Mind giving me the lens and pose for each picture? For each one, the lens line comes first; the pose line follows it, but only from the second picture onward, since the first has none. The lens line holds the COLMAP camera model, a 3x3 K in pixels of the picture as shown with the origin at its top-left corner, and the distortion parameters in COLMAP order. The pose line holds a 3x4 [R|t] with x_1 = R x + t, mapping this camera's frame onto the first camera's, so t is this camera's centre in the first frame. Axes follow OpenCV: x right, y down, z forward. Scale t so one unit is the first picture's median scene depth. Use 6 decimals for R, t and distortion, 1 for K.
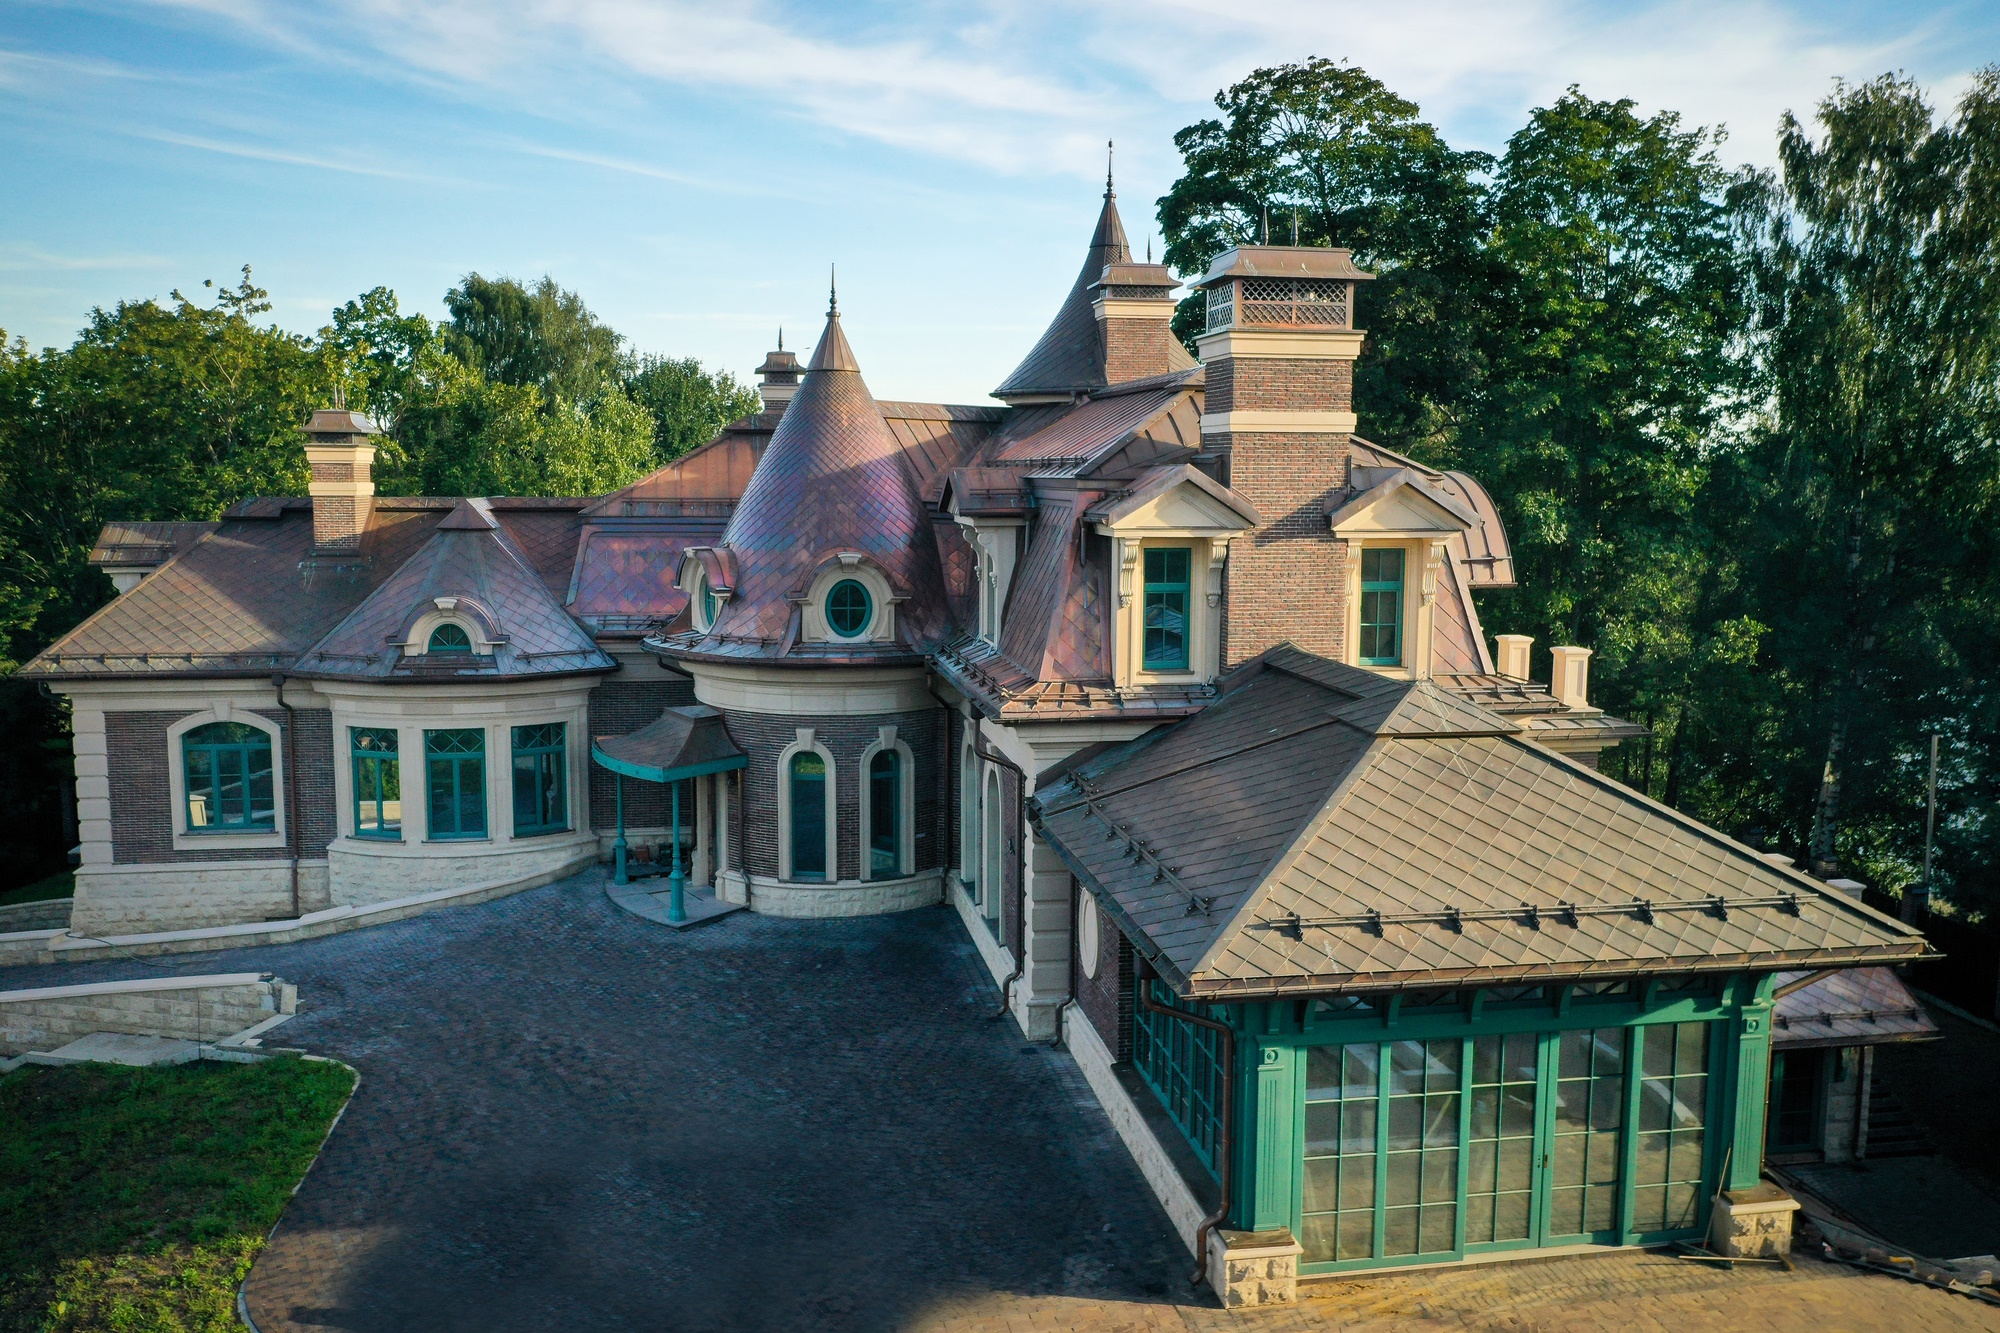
lens RADIAL K [[1592.1, 0, 1000.0], [0, 1592.1, 666.5], [0, 0, 1]] dist [-0.017731, -0.002637]
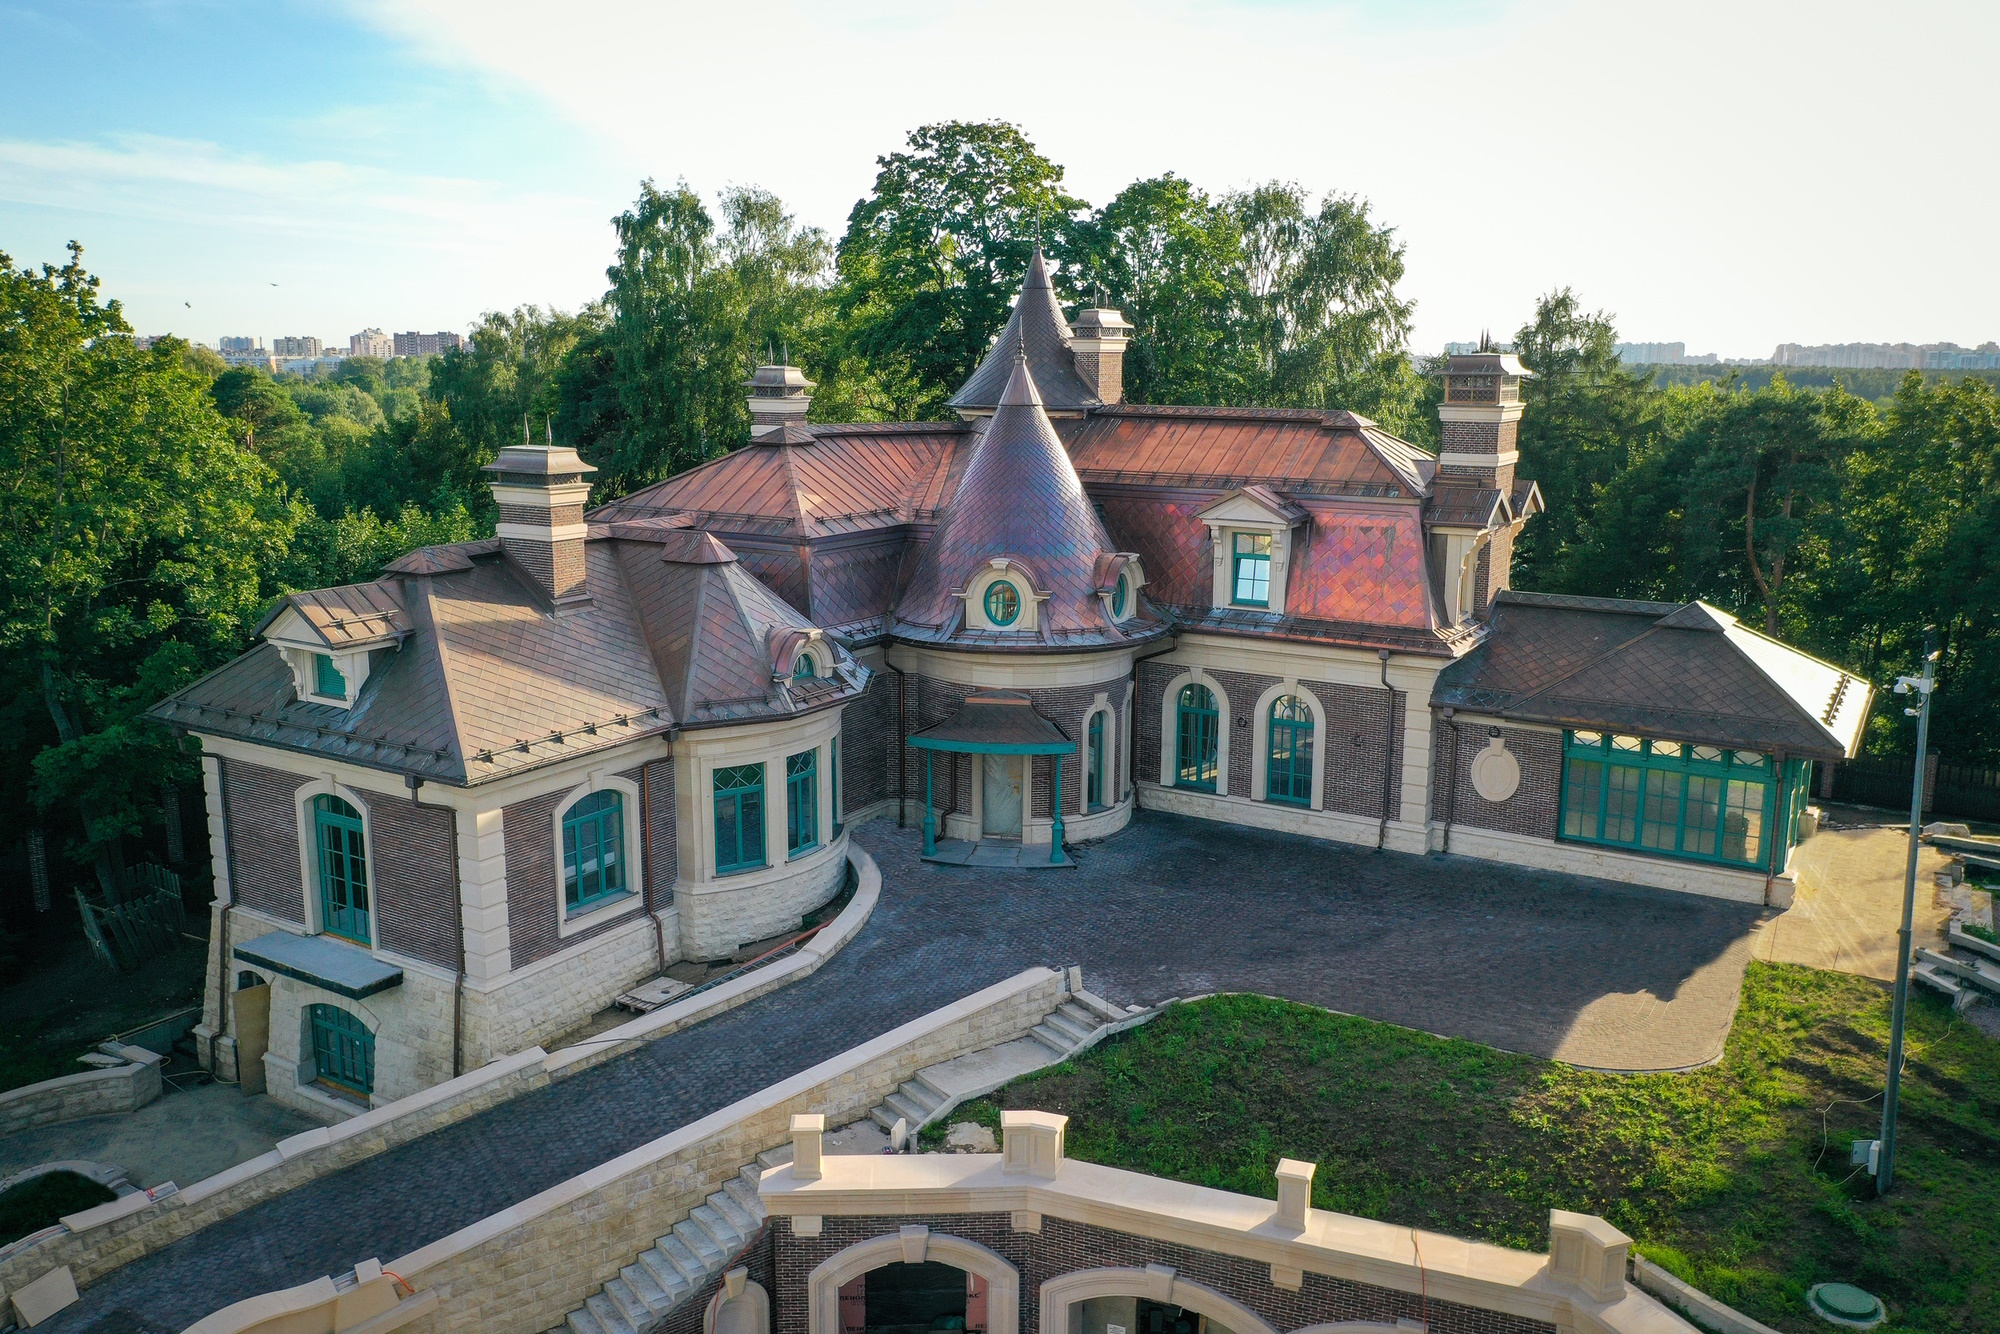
lens RADIAL K [[1592.1, 0, 1000.0], [0, 1592.1, 667.0], [0, 0, 1]] dist [-0.017731, -0.002637]
pose [[0.656428, -0.149322, 0.739463, -1.110300], [0.089990, 0.988715, 0.119770, -0.141739], [-0.749002, -0.012076, 0.662458, 0.209973]]
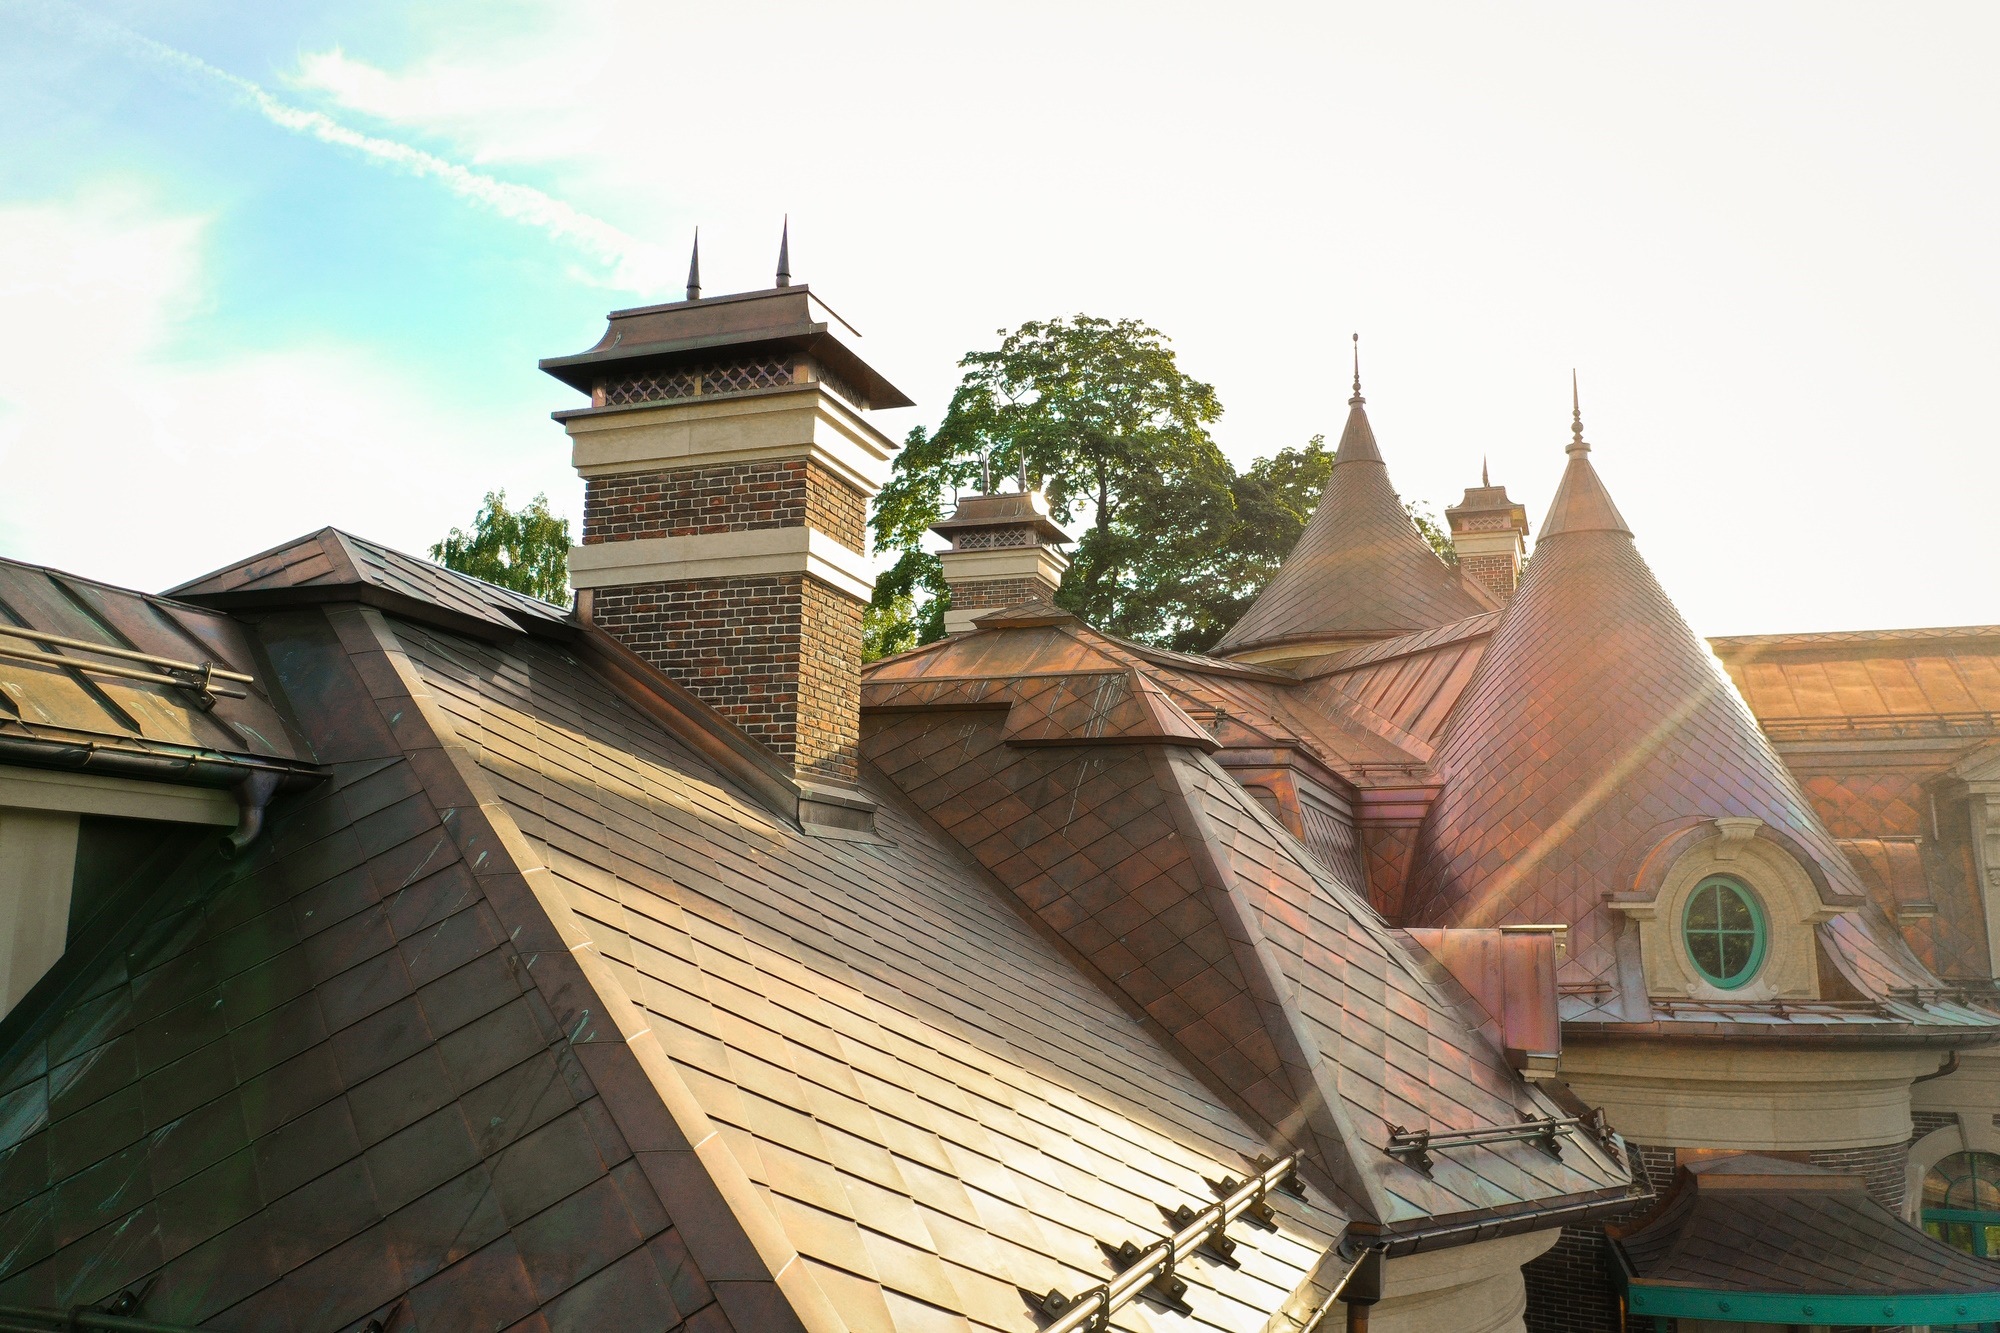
lens RADIAL K [[1592.1, 0, 1000.0], [0, 1592.1, 666.5], [0, 0, 1]] dist [-0.017731, -0.002637]
pose [[0.486399, 0.147491, 0.861198, -0.713461], [0.096275, 0.970601, -0.220603, -0.026588], [-0.868417, 0.190213, 0.457899, 1.045603]]
